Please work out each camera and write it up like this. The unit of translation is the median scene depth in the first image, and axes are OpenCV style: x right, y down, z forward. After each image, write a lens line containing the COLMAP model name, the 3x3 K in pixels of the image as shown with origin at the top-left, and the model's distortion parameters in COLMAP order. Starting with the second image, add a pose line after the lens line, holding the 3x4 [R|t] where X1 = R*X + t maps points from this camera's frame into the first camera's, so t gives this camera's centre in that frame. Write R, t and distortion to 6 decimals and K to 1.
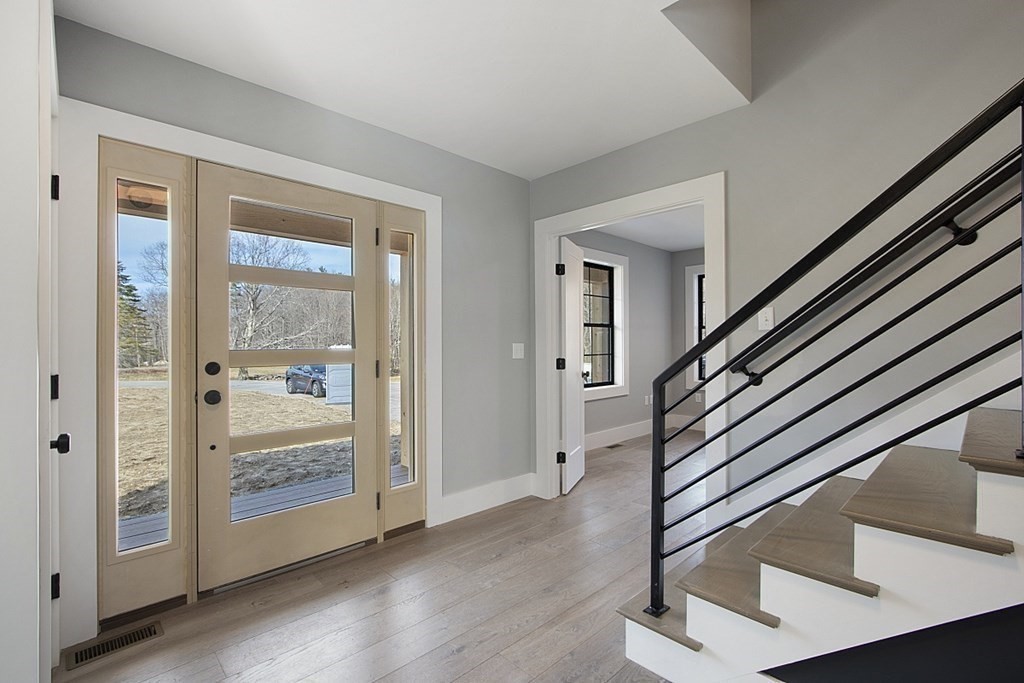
lens RADIAL K [[460.6, 0, 512.5], [0, 460.6, 341.0], [0, 0, 1]] dist [-0.000094, 0.000119]
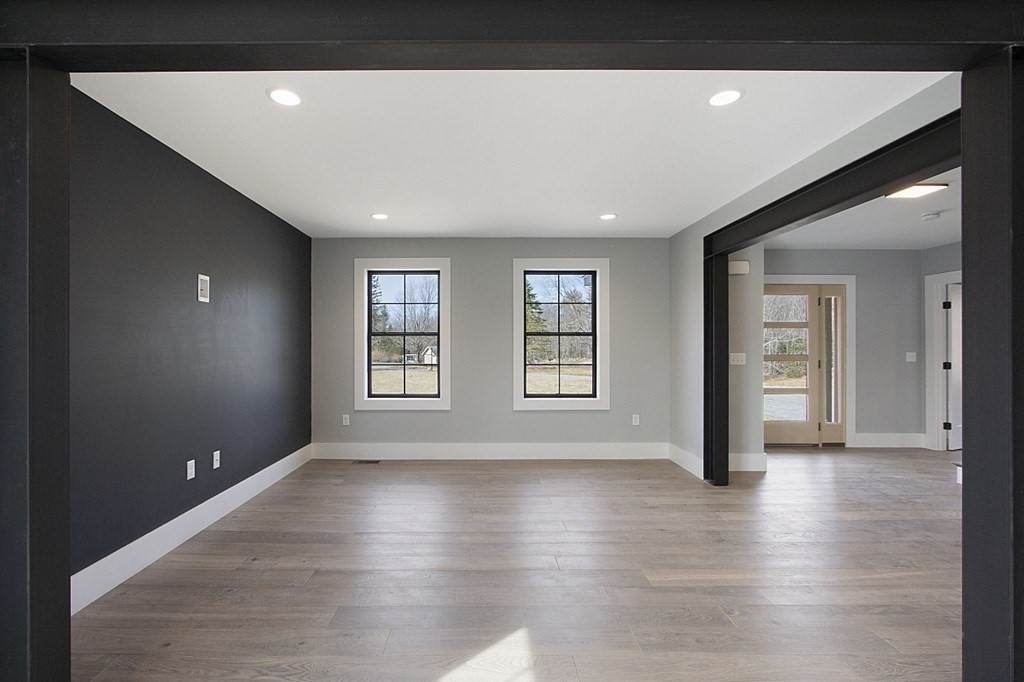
lens RADIAL K [[460.6, 0, 508.7], [0, 460.6, 343.2], [0, 0, 1]] dist [-0.000094, 0.000119]
pose [[0.738253, 0.001839, -0.674522, 0.060403], [-0.002427, 0.999997, 0.000070, -0.023487], [0.674520, 0.001585, 0.738255, -1.158319]]
